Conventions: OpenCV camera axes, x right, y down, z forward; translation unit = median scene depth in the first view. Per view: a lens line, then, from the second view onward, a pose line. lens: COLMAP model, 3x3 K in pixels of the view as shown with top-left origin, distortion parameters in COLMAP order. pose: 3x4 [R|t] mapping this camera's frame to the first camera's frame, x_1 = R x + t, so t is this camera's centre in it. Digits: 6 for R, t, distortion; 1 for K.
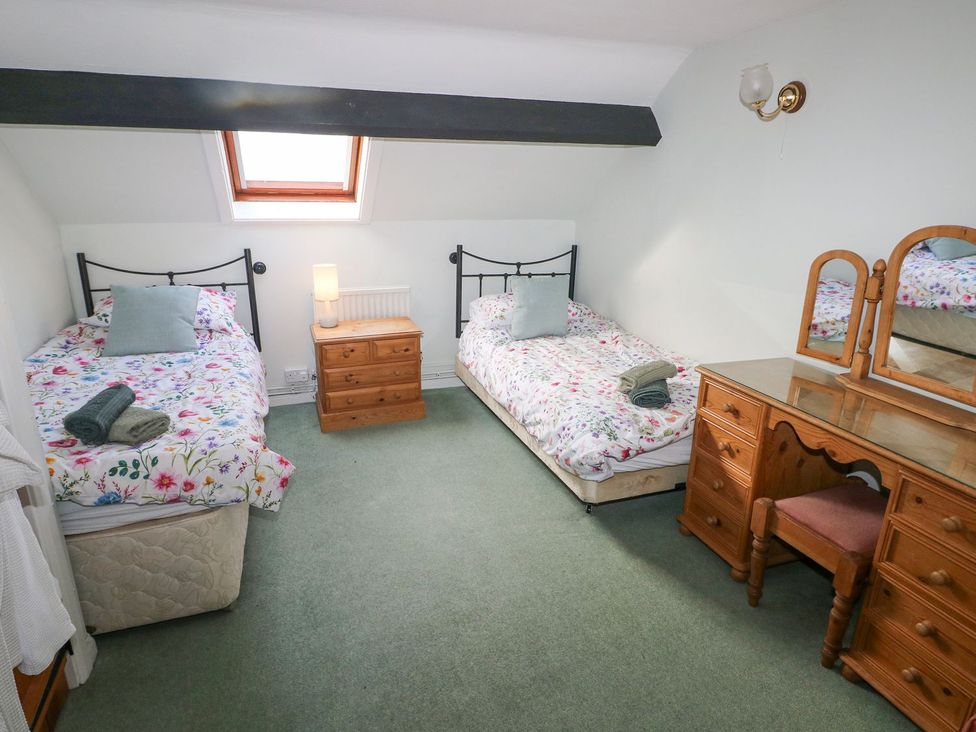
lens RADIAL K [[588.3, 0, 488.2], [0, 588.3, 356.9], [0, 0, 1]] dist [-0.001761, -0.003637]
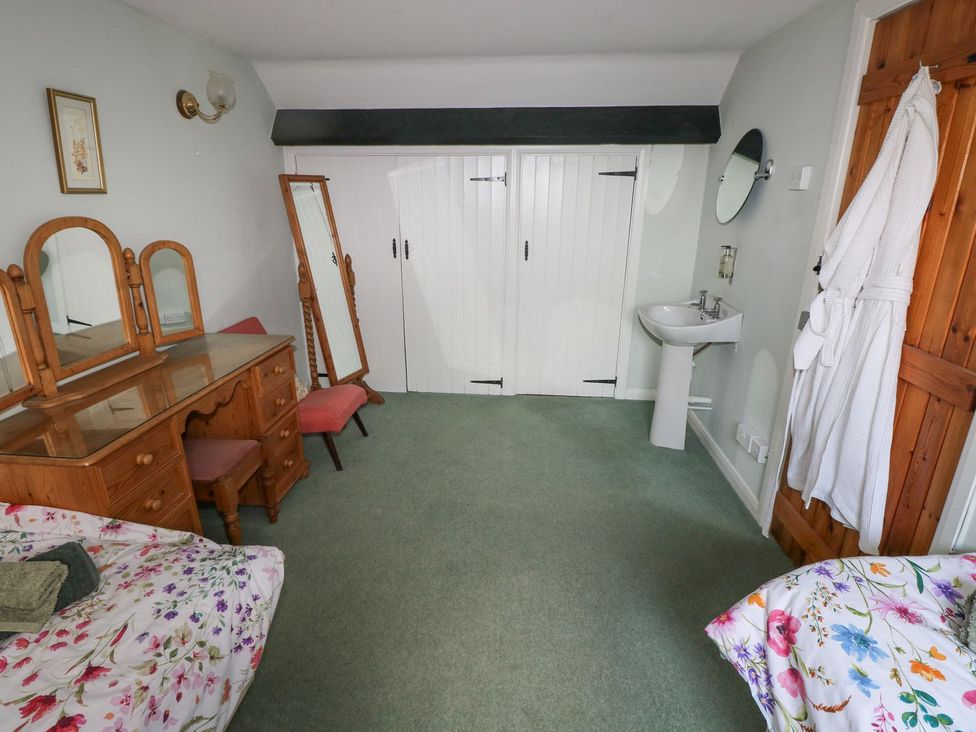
lens RADIAL K [[523.8, 0, 482.5], [0, 523.8, 359.2], [0, 0, 1]] dist [-0.001692, -0.014664]
pose [[-0.914264, -0.135731, 0.381705, -0.284061], [0.102342, 0.834263, 0.541786, -0.390846], [-0.391980, 0.534399, -0.748845, 1.370070]]
